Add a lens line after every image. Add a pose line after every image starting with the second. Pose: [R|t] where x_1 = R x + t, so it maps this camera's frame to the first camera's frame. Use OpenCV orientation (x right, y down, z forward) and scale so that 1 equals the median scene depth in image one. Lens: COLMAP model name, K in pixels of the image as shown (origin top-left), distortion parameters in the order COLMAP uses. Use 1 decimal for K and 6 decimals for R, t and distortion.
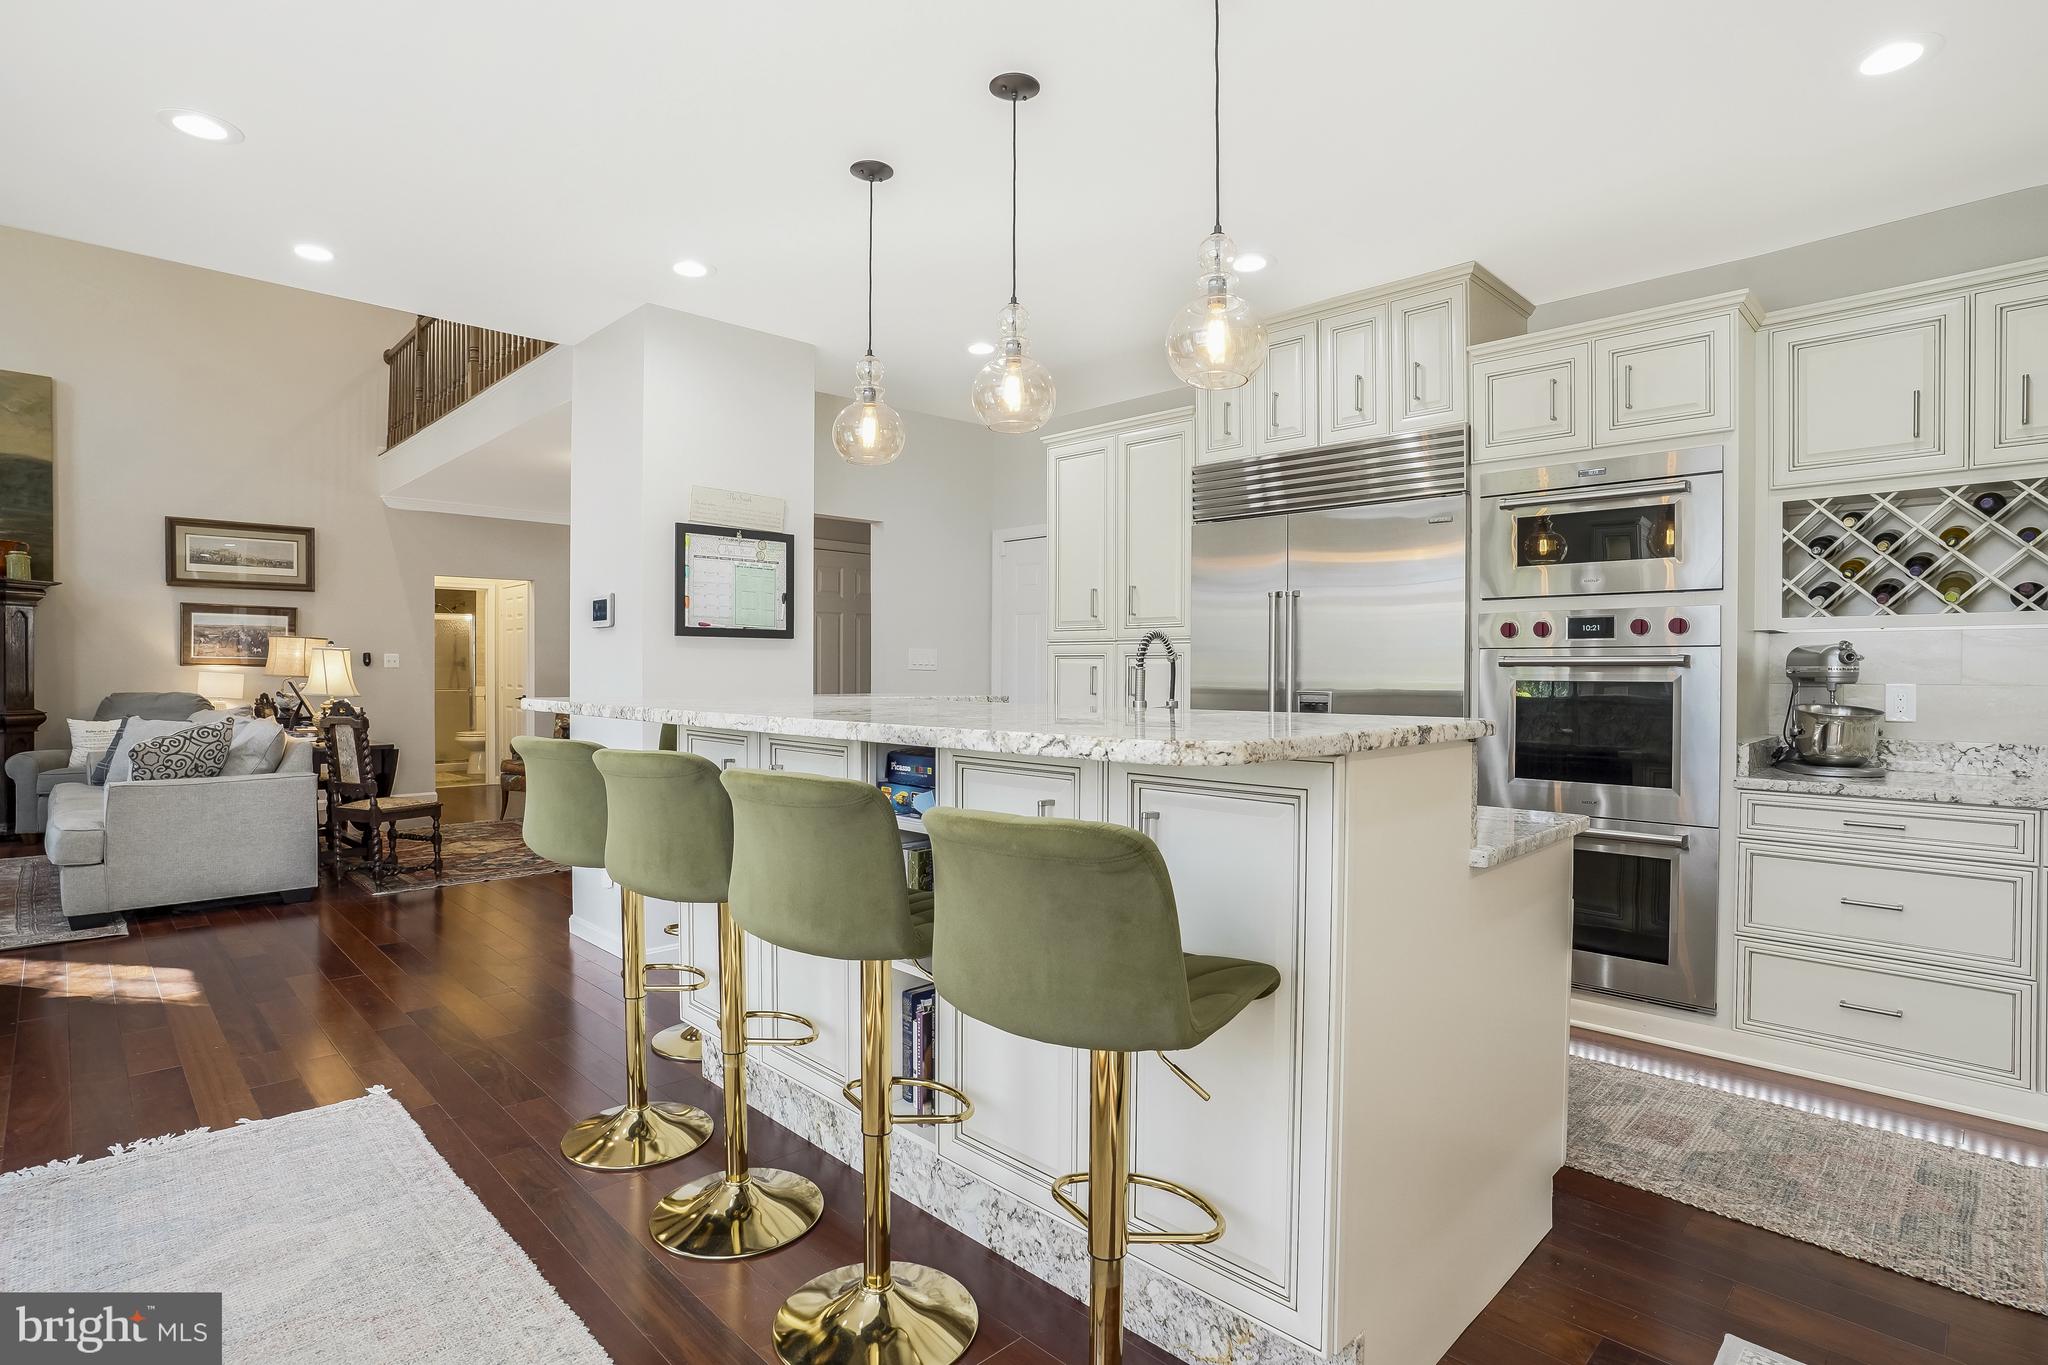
lens RADIAL K [[980.7, 0, 1025.4], [0, 980.7, 671.4], [0, 0, 1]] dist [-0.003476, -0.000422]
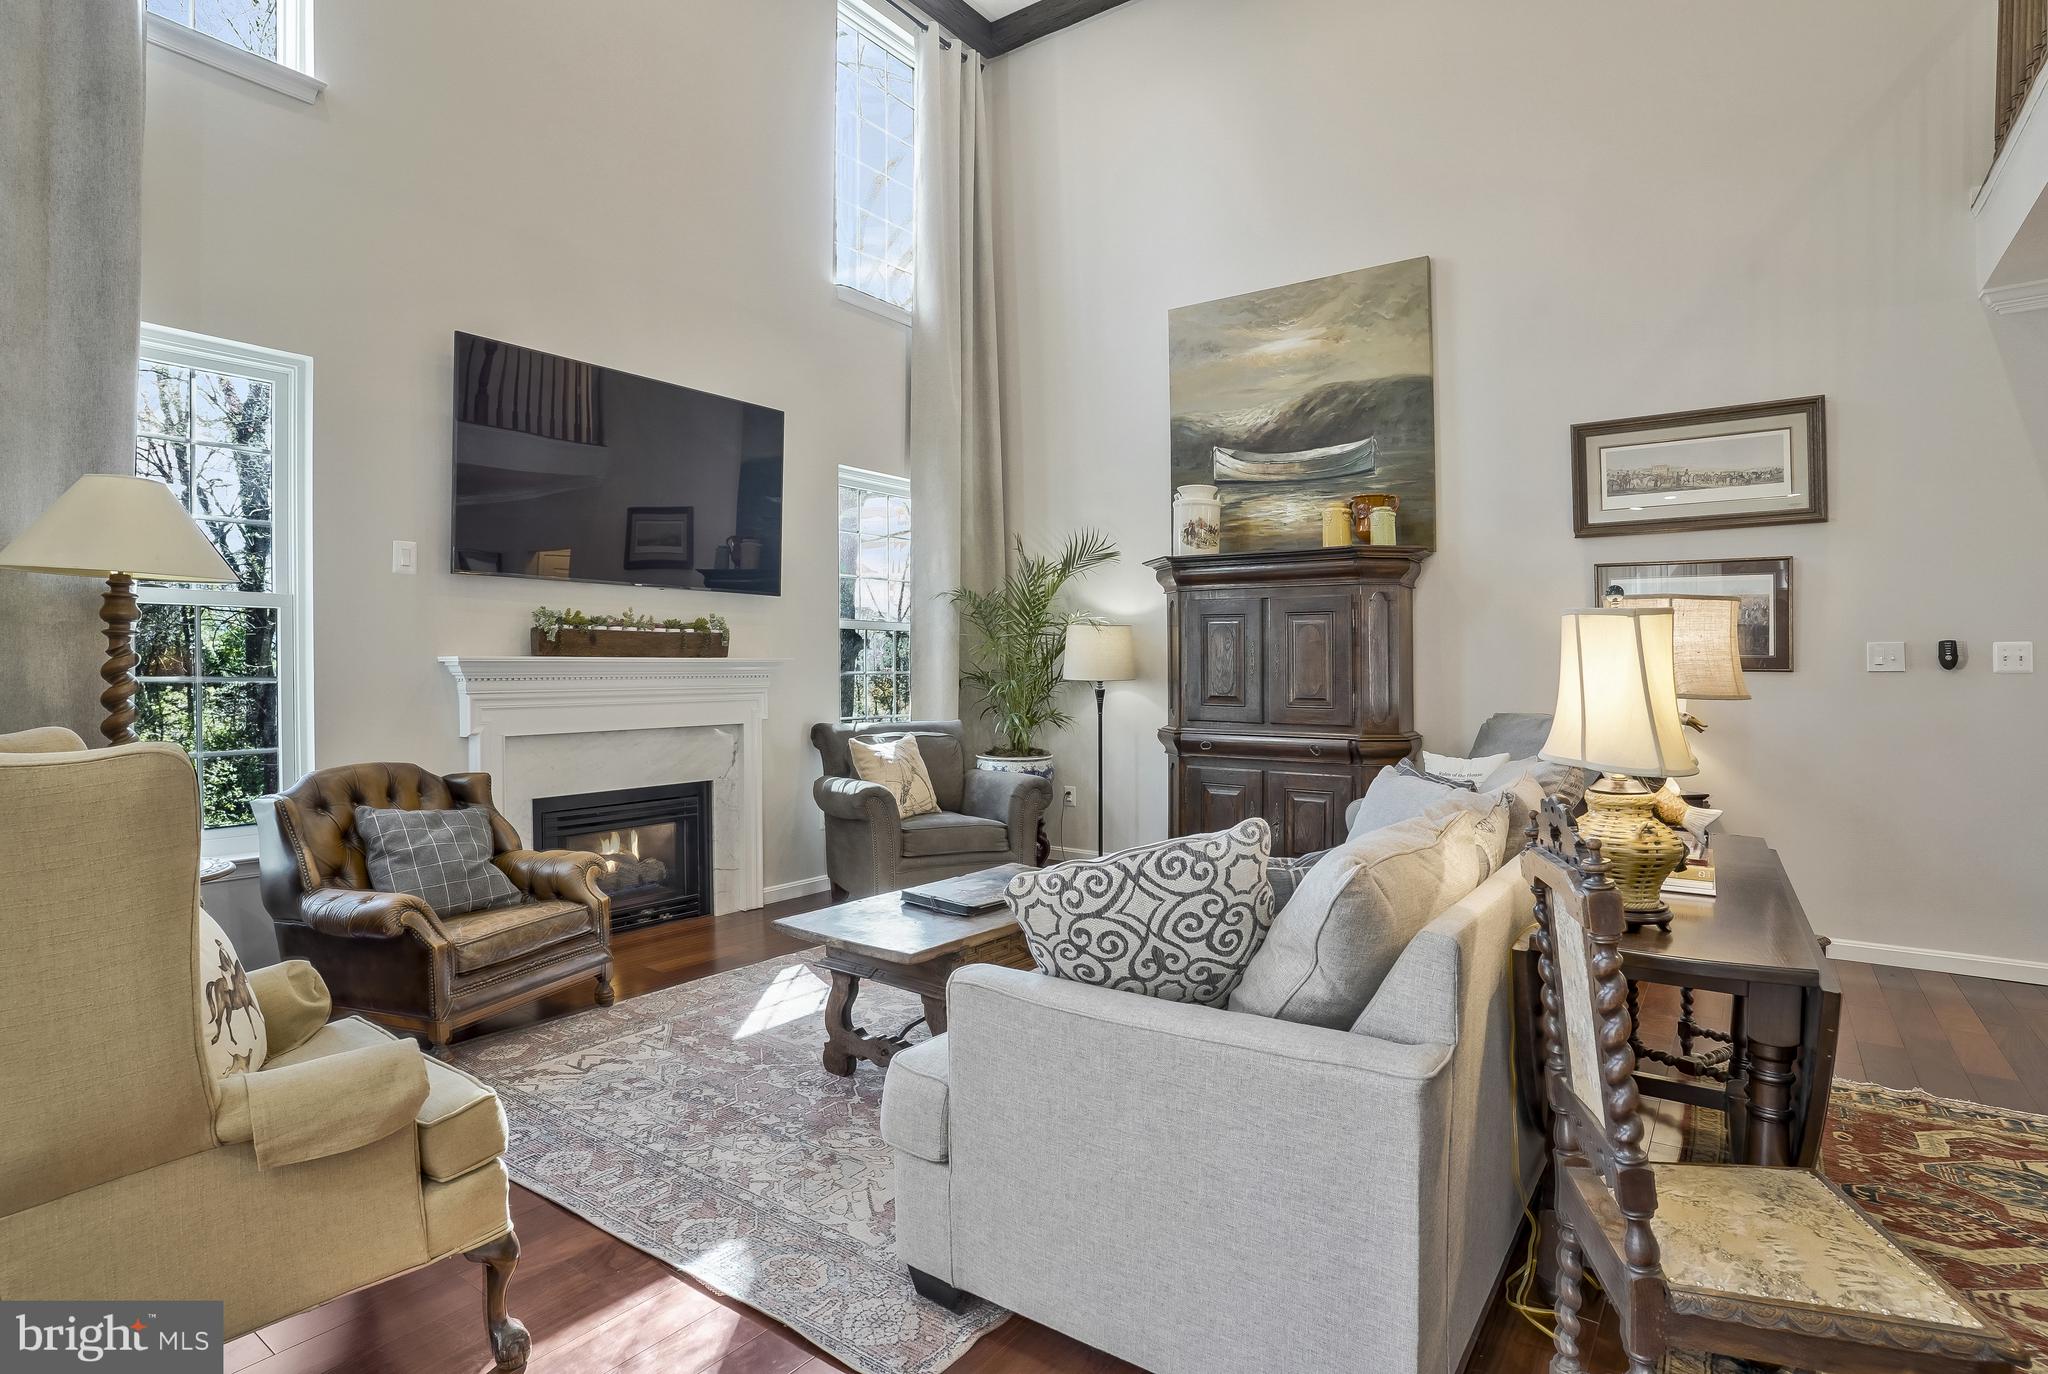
lens RADIAL K [[998.5, 0, 1035.9], [0, 998.5, 675.4], [0, 0, 1]] dist [-0.003328, 0.001610]
pose [[0.167028, 0.013406, -0.985861, -0.309538], [-0.007368, 0.999897, 0.012349, -0.005662], [0.985925, 0.005202, 0.167109, 0.557224]]
